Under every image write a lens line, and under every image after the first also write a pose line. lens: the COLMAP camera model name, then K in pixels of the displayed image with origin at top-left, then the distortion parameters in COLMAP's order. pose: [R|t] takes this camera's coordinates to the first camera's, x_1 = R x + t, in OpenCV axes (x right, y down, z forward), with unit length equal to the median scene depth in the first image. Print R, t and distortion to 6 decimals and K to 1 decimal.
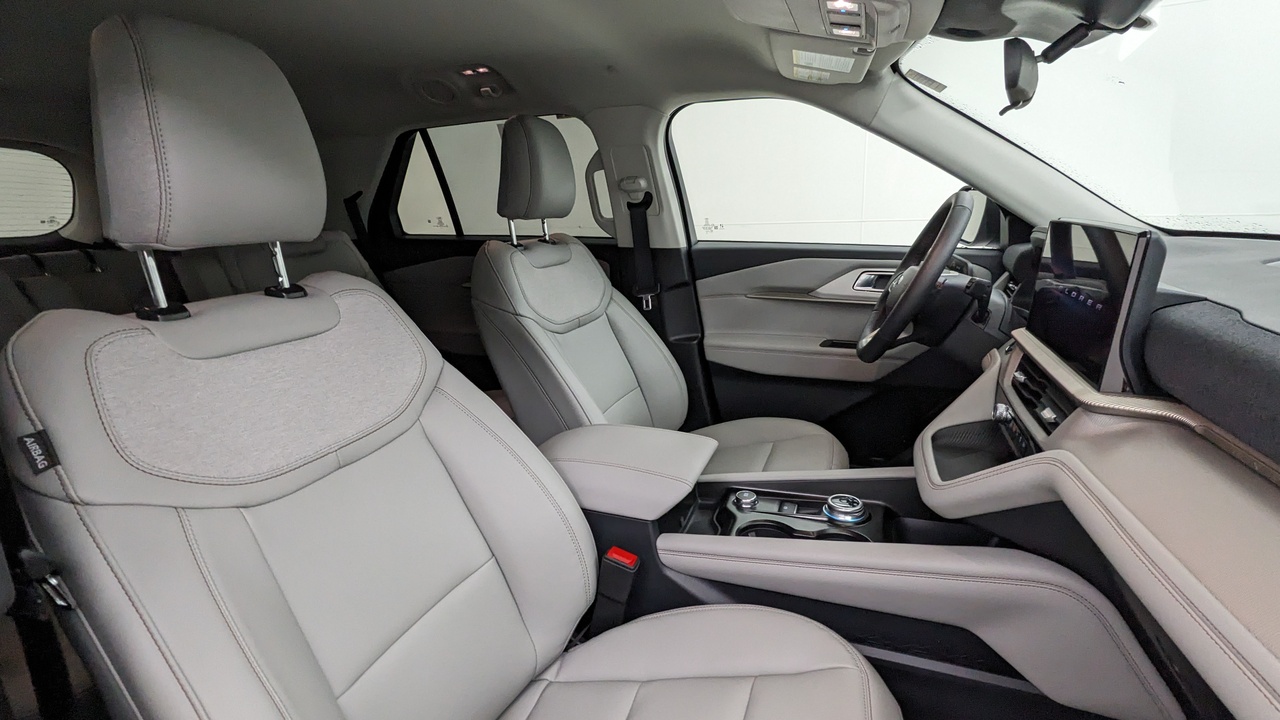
lens RADIAL K [[619.7, 0, 651.1], [0, 619.7, 362.0], [0, 0, 1]] dist [0.007634, -0.003639]
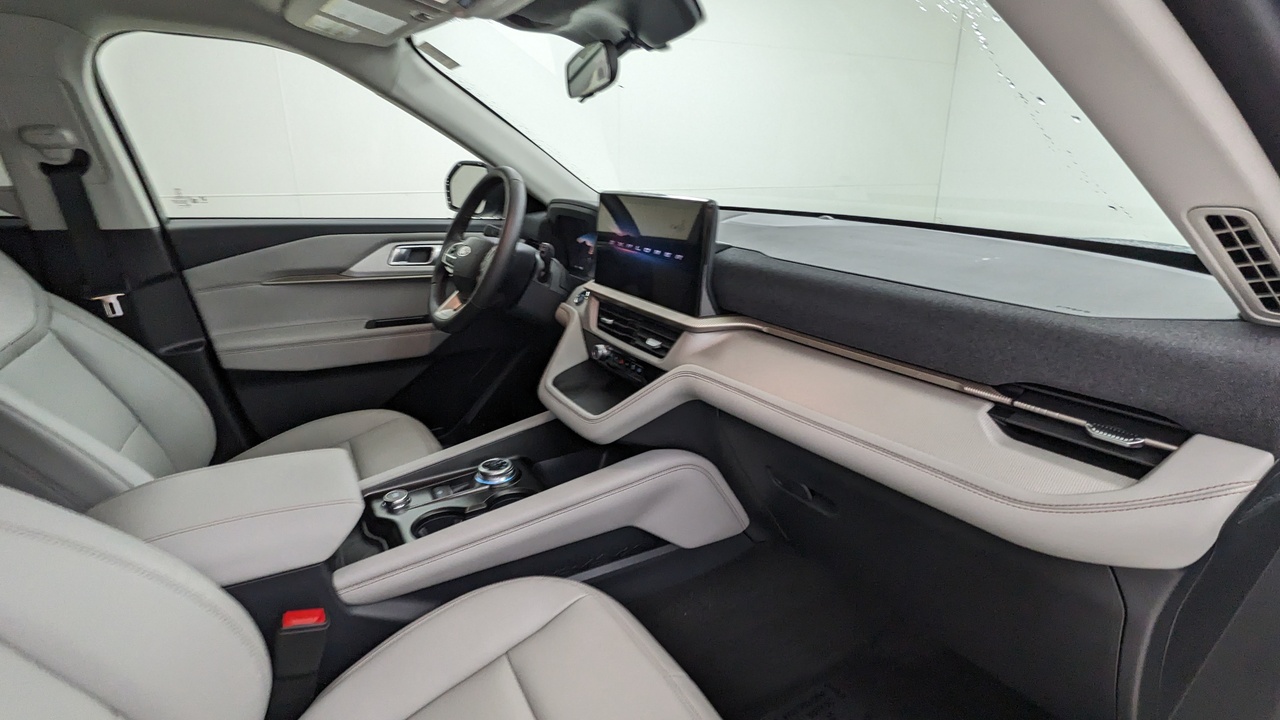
lens RADIAL K [[619.7, 0, 643.6], [0, 619.7, 360.3], [0, 0, 1]] dist [0.007634, -0.003639]
pose [[0.636100, -0.195691, 0.746379, -0.196807], [0.167792, 0.979239, 0.113743, -0.017581], [-0.753142, 0.052884, 0.655729, 0.088632]]
